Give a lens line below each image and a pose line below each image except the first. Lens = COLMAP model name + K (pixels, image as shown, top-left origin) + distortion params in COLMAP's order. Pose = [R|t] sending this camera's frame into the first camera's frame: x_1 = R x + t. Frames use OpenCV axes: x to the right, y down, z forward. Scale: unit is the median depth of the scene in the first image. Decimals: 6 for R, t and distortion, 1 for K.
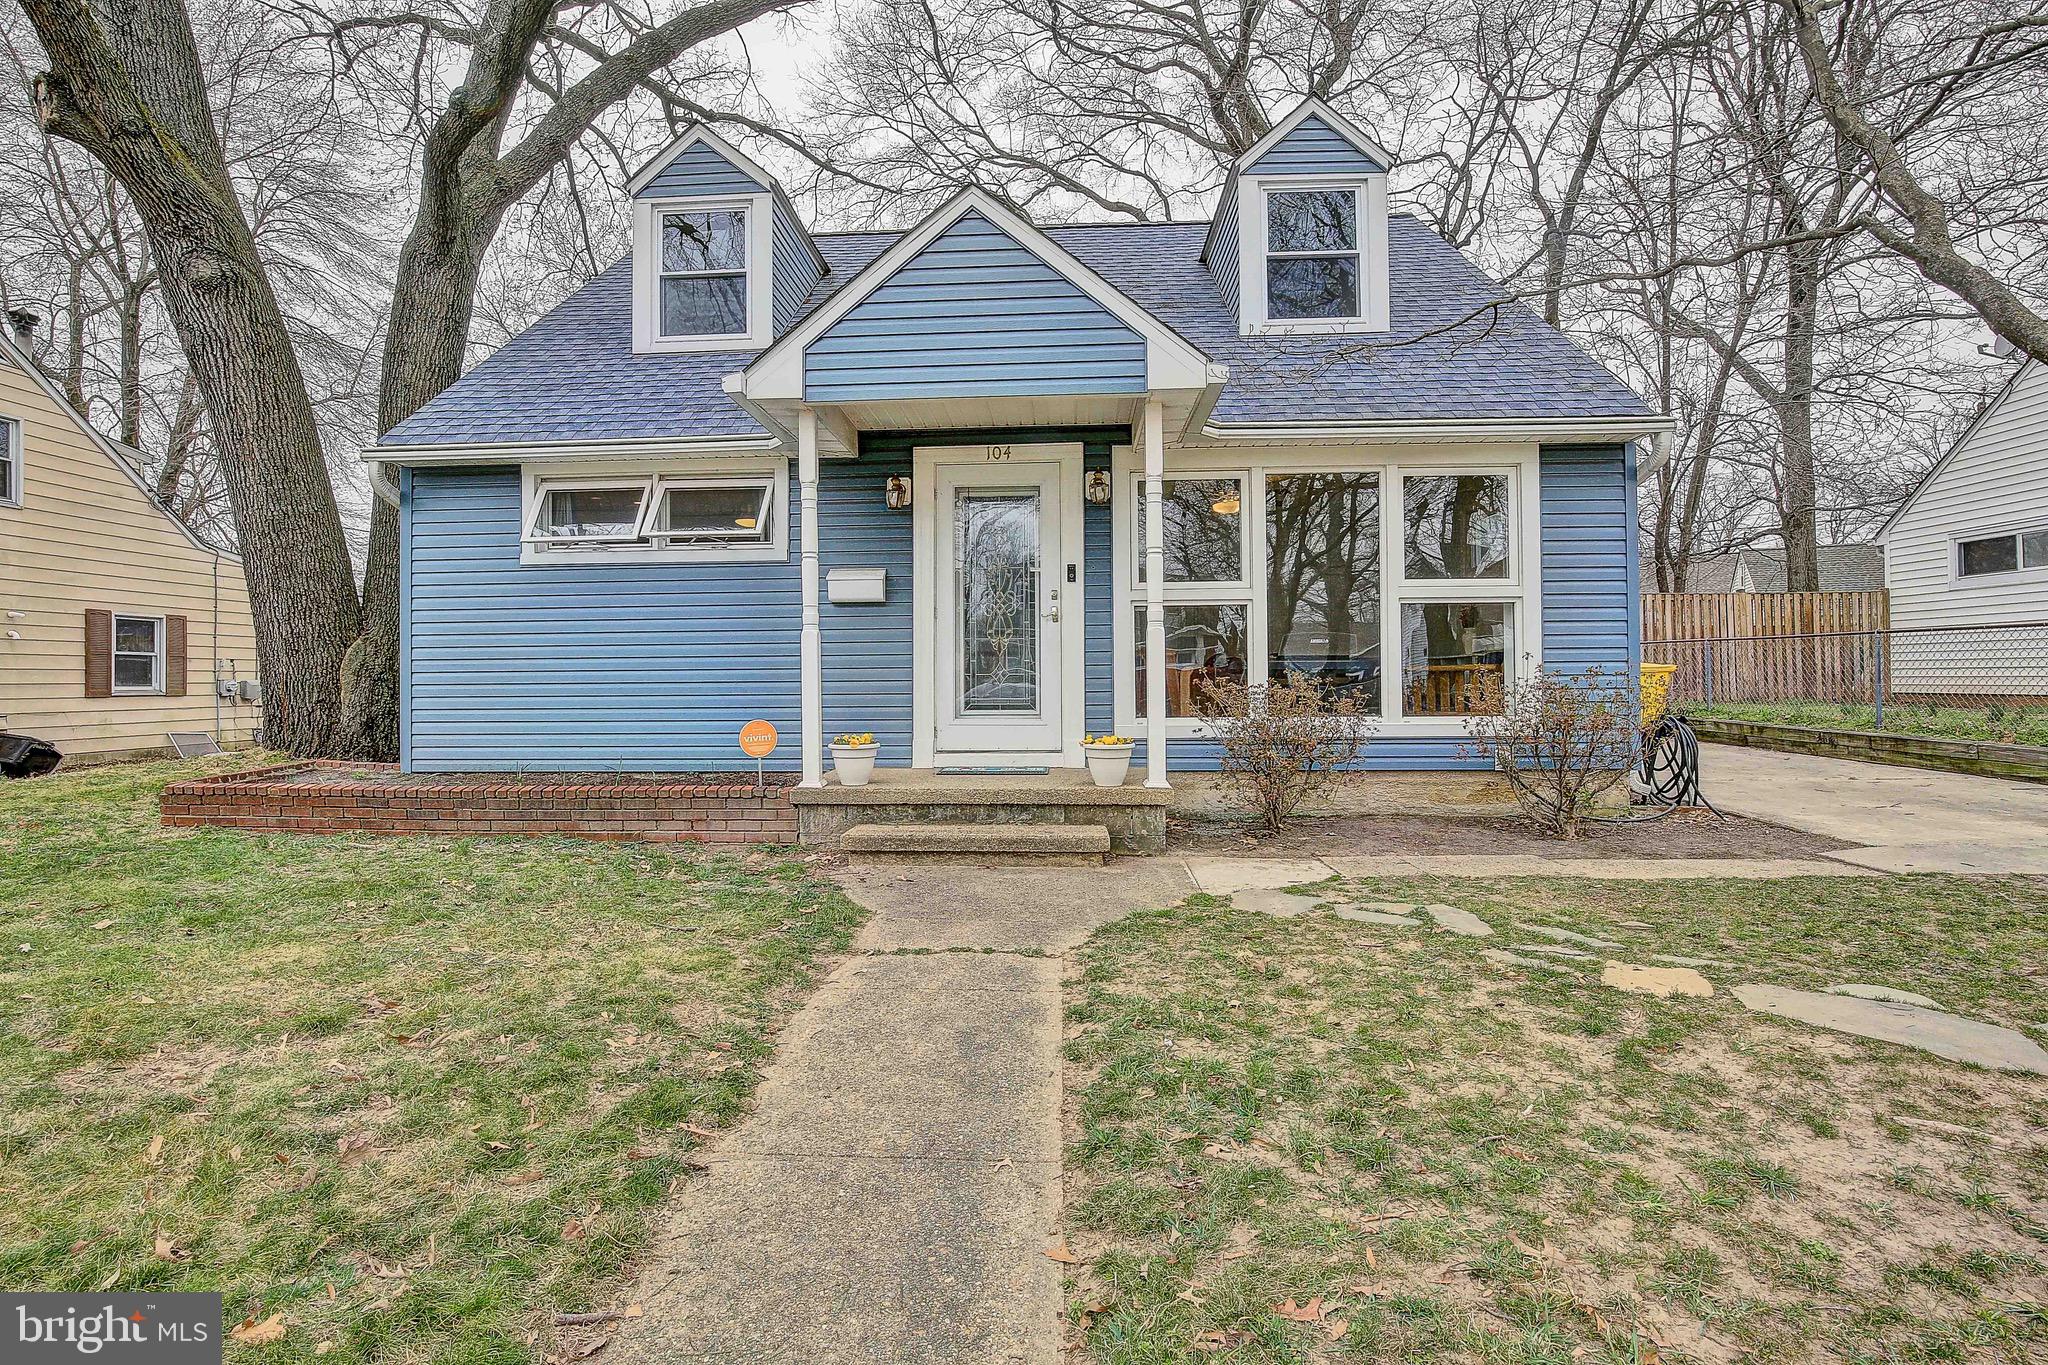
lens RADIAL K [[938.3, 0, 1019.3], [0, 938.3, 678.5], [0, 0, 1]] dist [-0.033476, 0.005828]
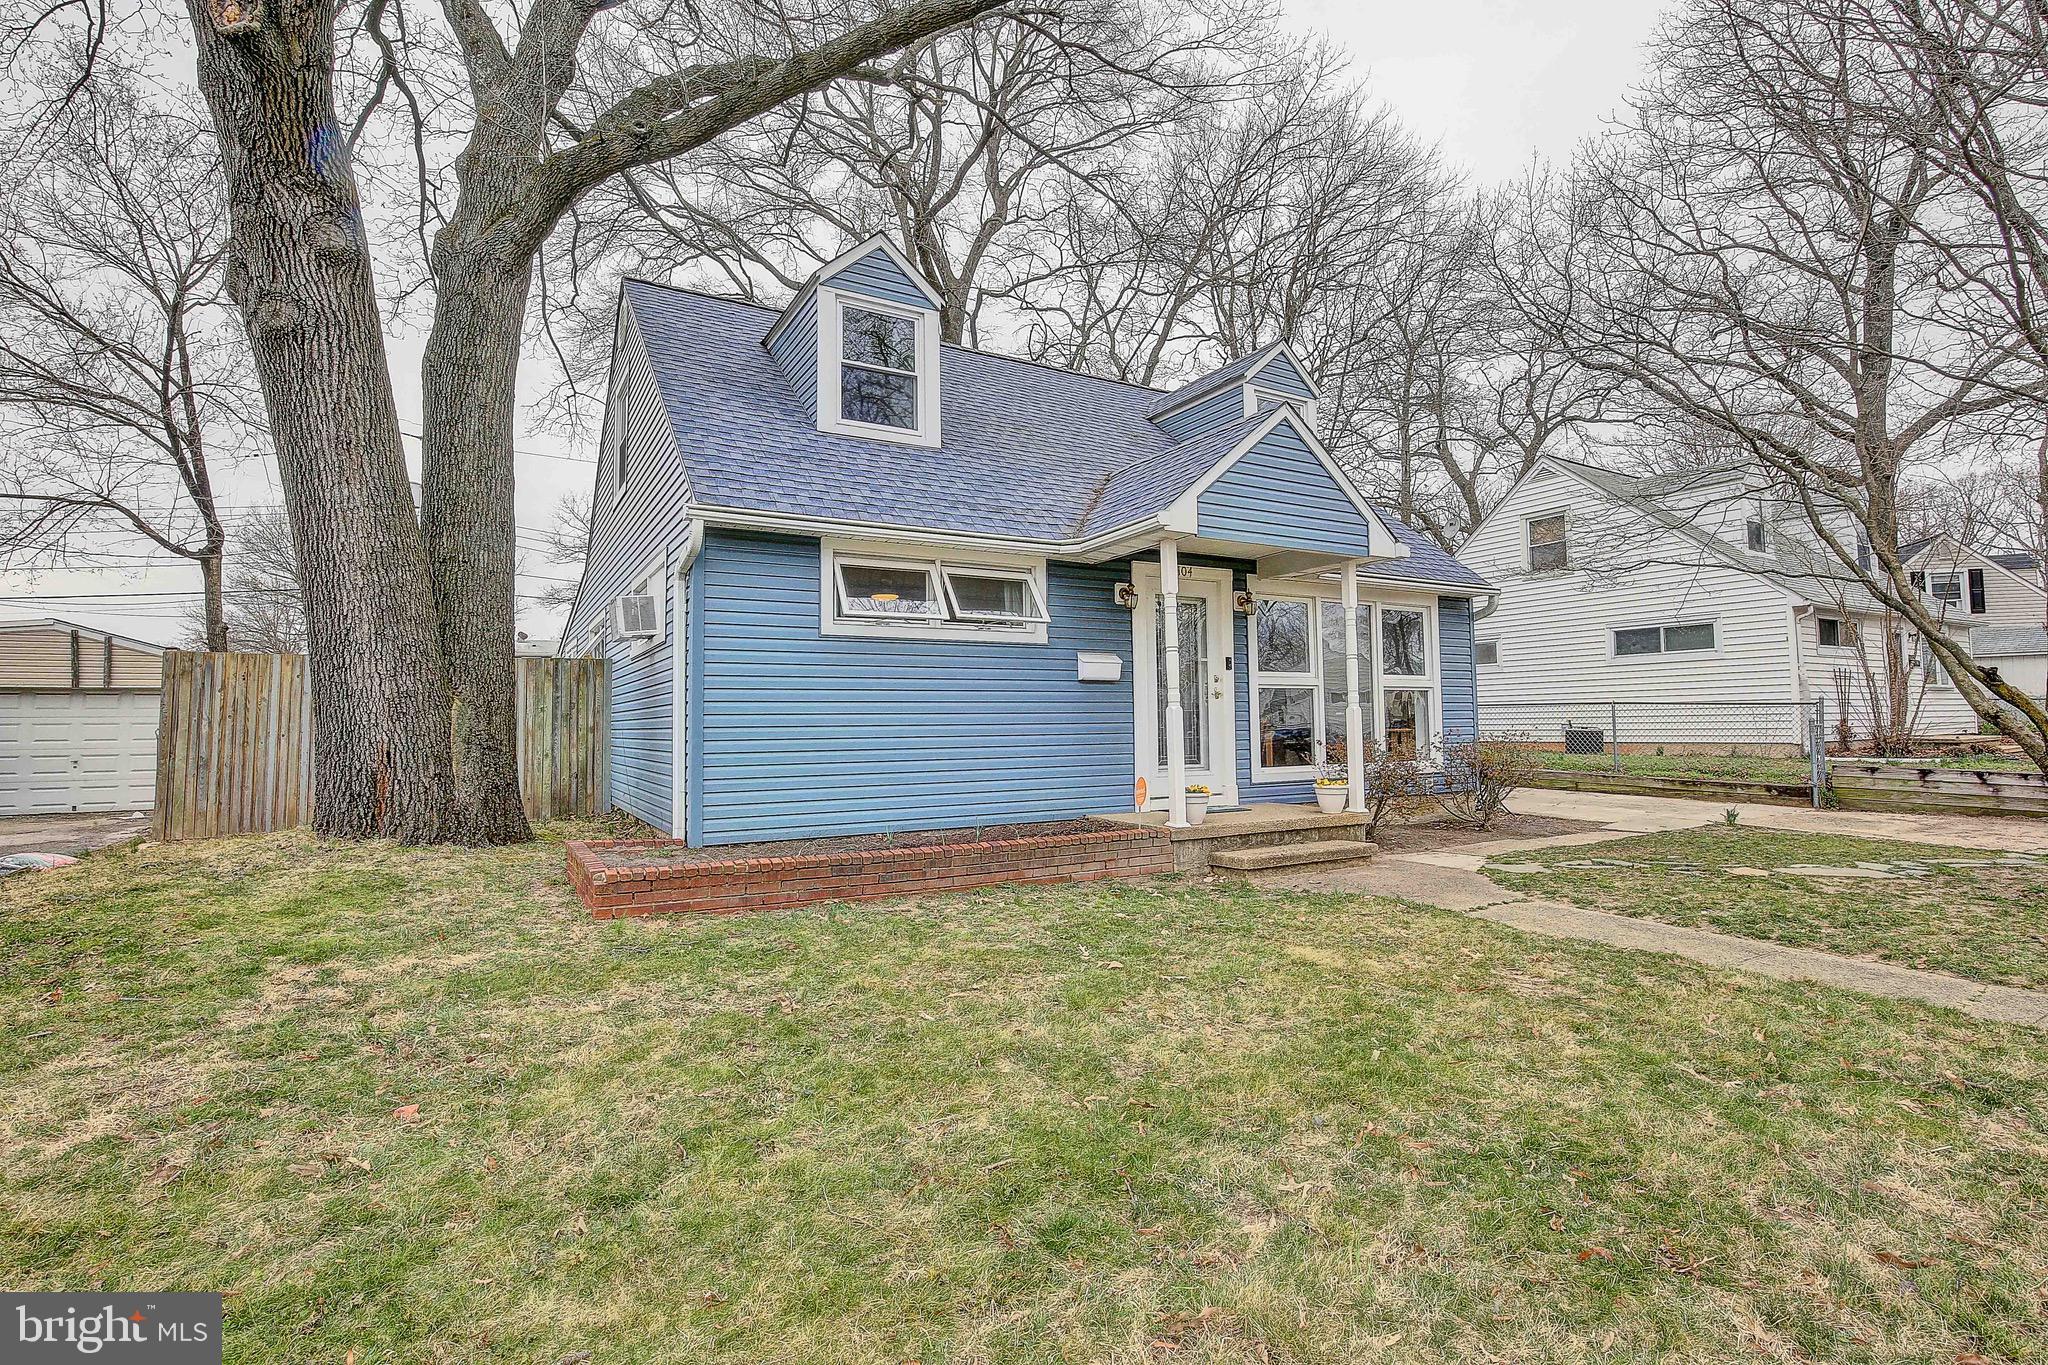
lens RADIAL K [[938.3, 0, 1015.2], [0, 938.3, 676.3], [0, 0, 1]] dist [-0.033476, 0.005828]
pose [[0.840107, 0.026945, 0.541752, -0.926292], [0.004842, 0.998353, -0.057163, -0.016308], [-0.542400, 0.050646, 0.838593, 0.019844]]
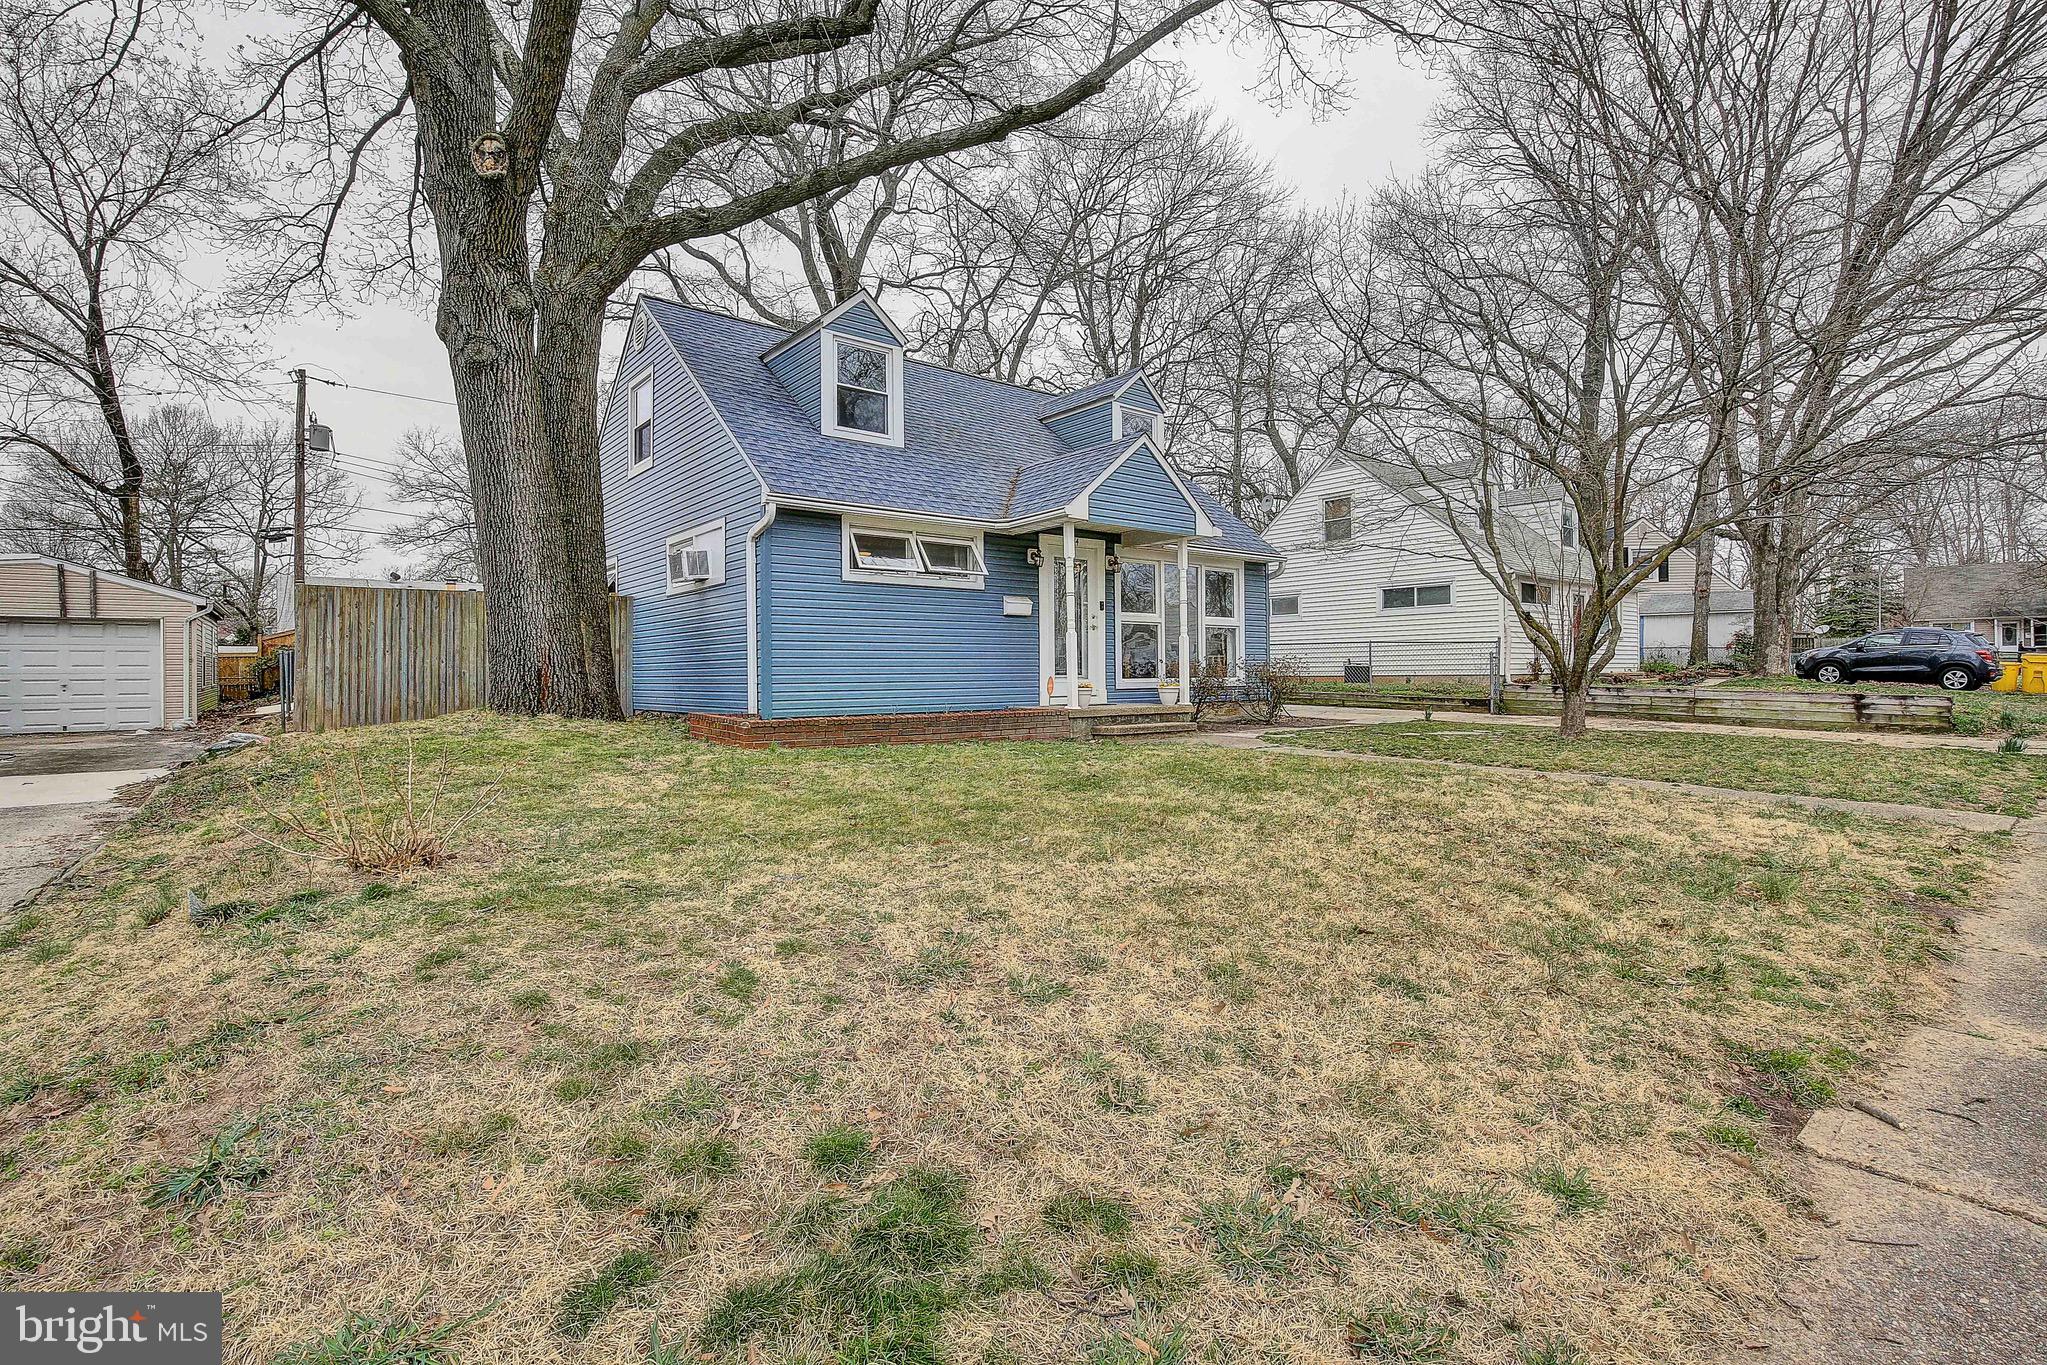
lens RADIAL K [[937.8, 0, 1020.1], [0, 937.8, 674.2], [0, 0, 1]] dist [-0.033476, 0.005828]
pose [[0.738507, 0.002617, 0.674241, -1.377962], [0.002920, 0.999971, -0.007079, 0.045126], [-0.674239, 0.007196, 0.738478, -0.341921]]
